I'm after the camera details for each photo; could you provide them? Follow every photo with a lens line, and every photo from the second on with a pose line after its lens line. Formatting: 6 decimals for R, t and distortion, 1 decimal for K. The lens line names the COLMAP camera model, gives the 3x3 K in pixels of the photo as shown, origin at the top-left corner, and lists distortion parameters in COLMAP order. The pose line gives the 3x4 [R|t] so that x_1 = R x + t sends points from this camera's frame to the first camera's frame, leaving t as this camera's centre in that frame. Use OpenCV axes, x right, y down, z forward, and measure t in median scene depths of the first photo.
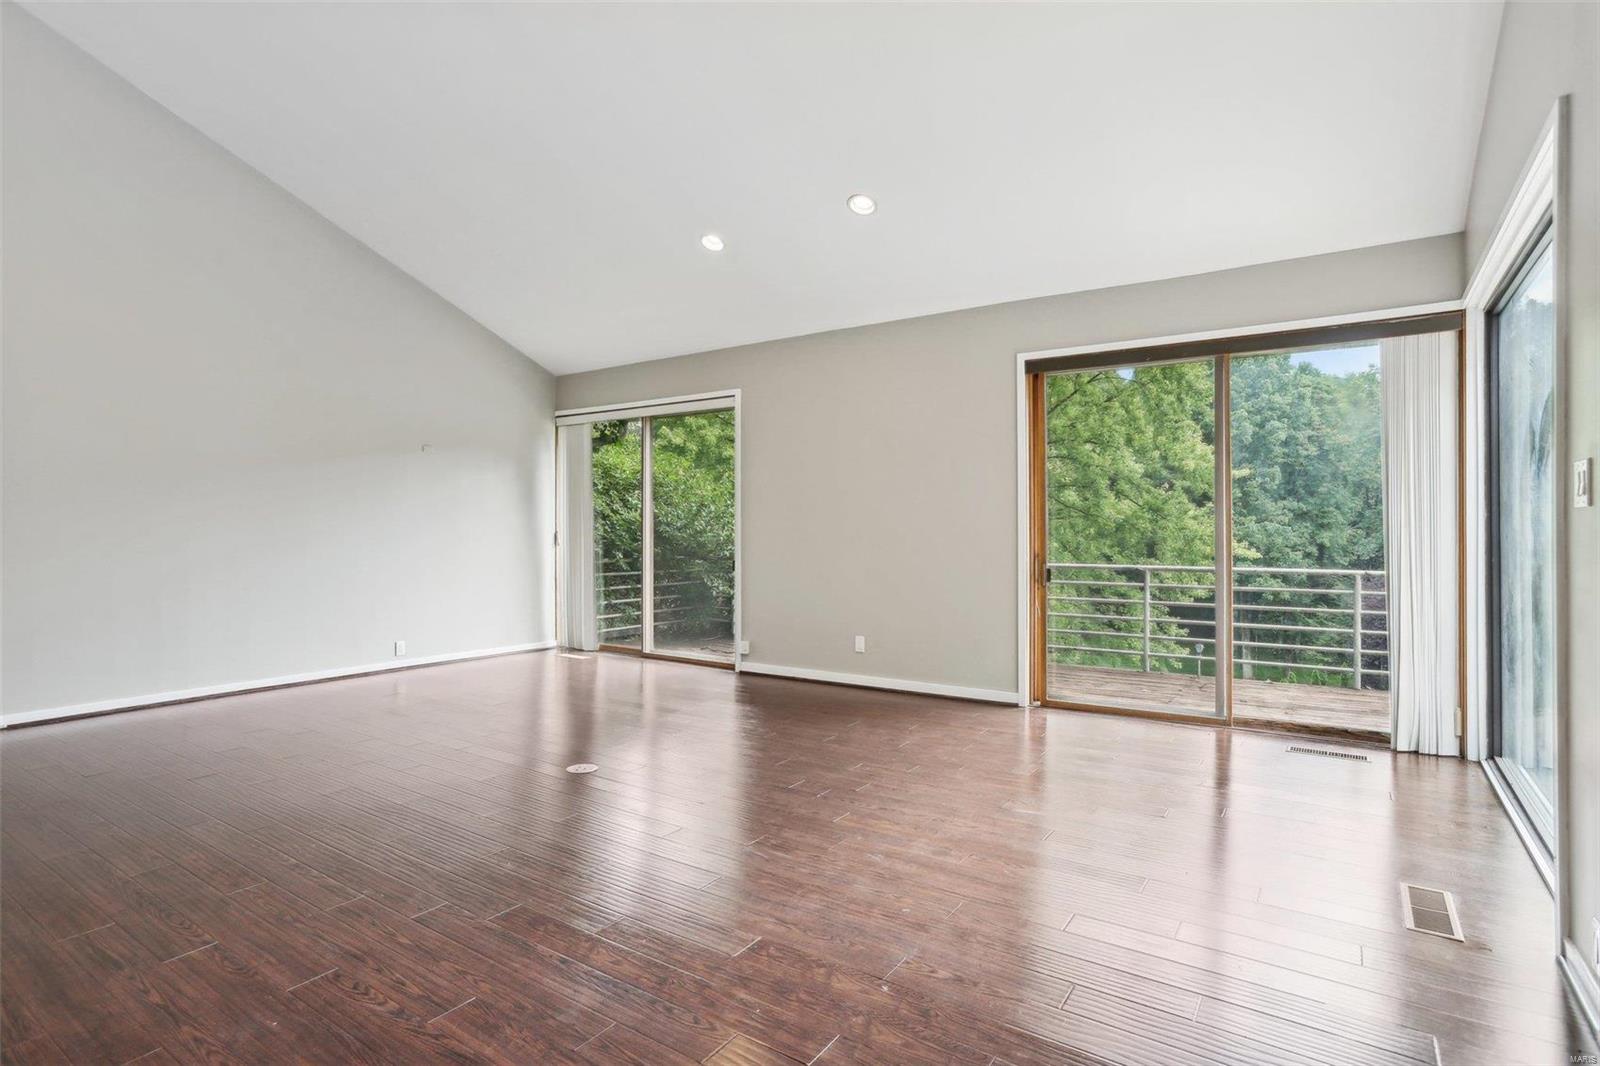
lens RADIAL K [[818.0, 0, 800.6], [0, 818.0, 526.8], [0, 0, 1]] dist [-0.032898, 0.001067]
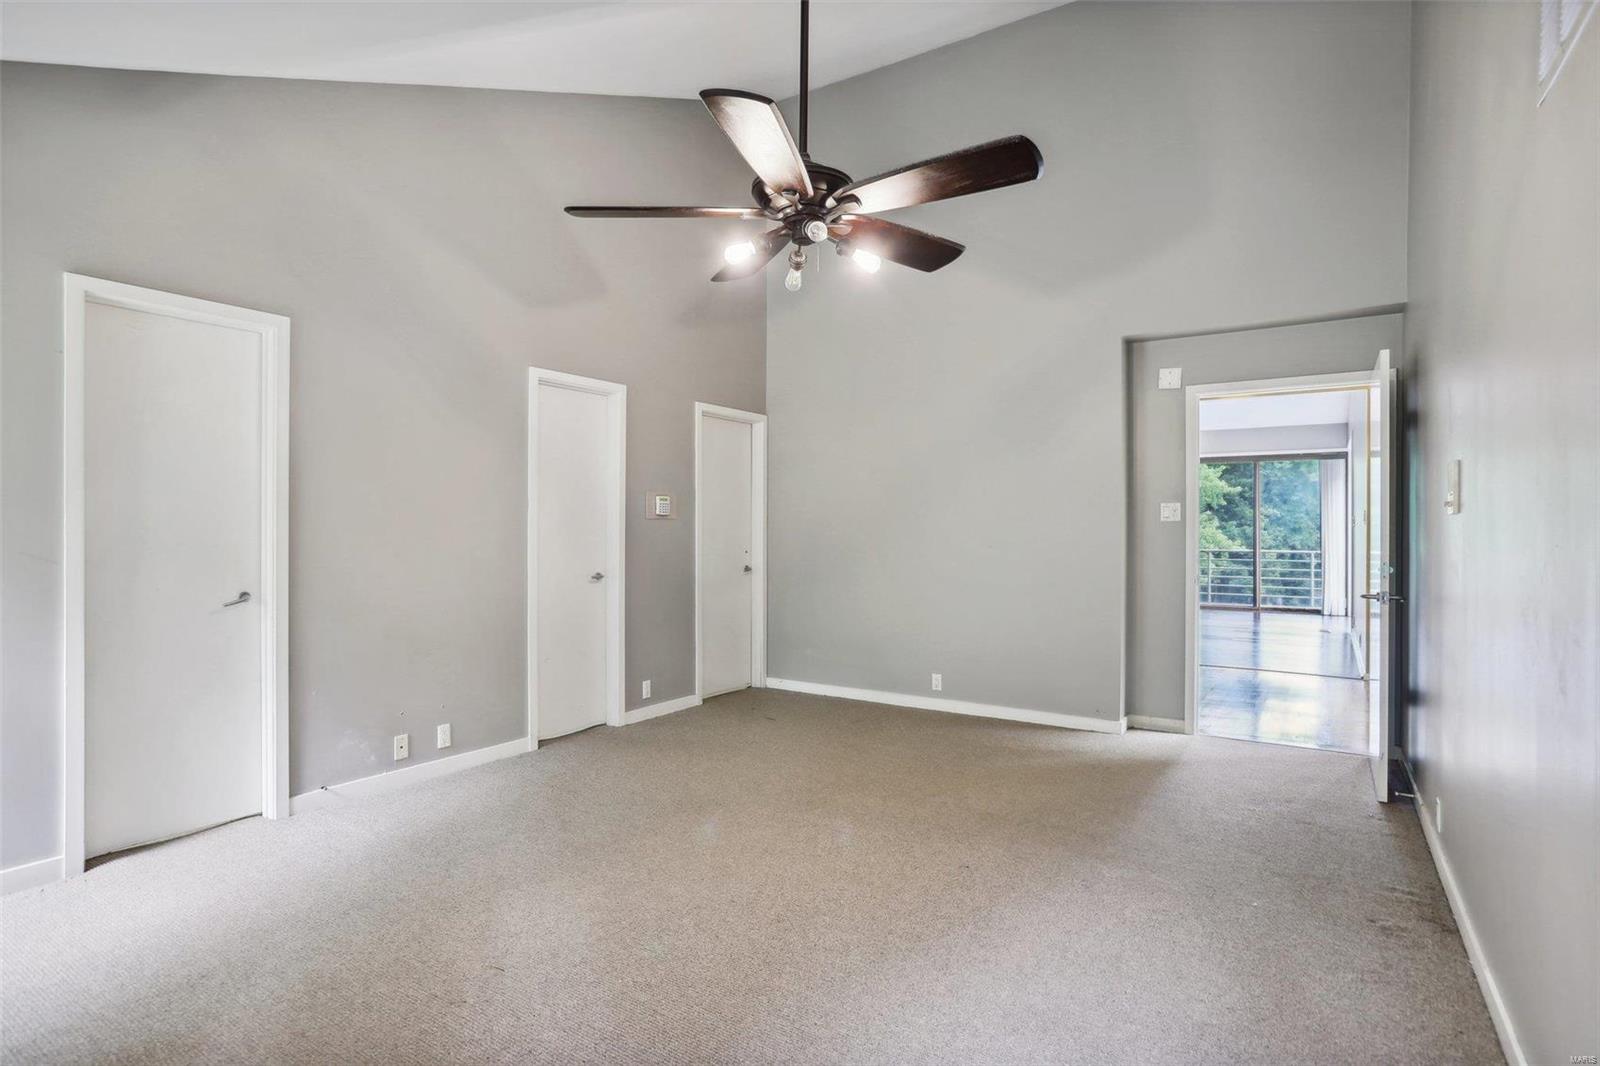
lens RADIAL K [[818.0, 0, 800.6], [0, 818.0, 526.8], [0, 0, 1]] dist [-0.032898, 0.001067]
pose [[0.999627, 0.007813, 0.026168, -0.457055], [-0.007798, 0.999969, -0.000656, 0.002593], [-0.026172, 0.000452, 0.999657, -0.699775]]
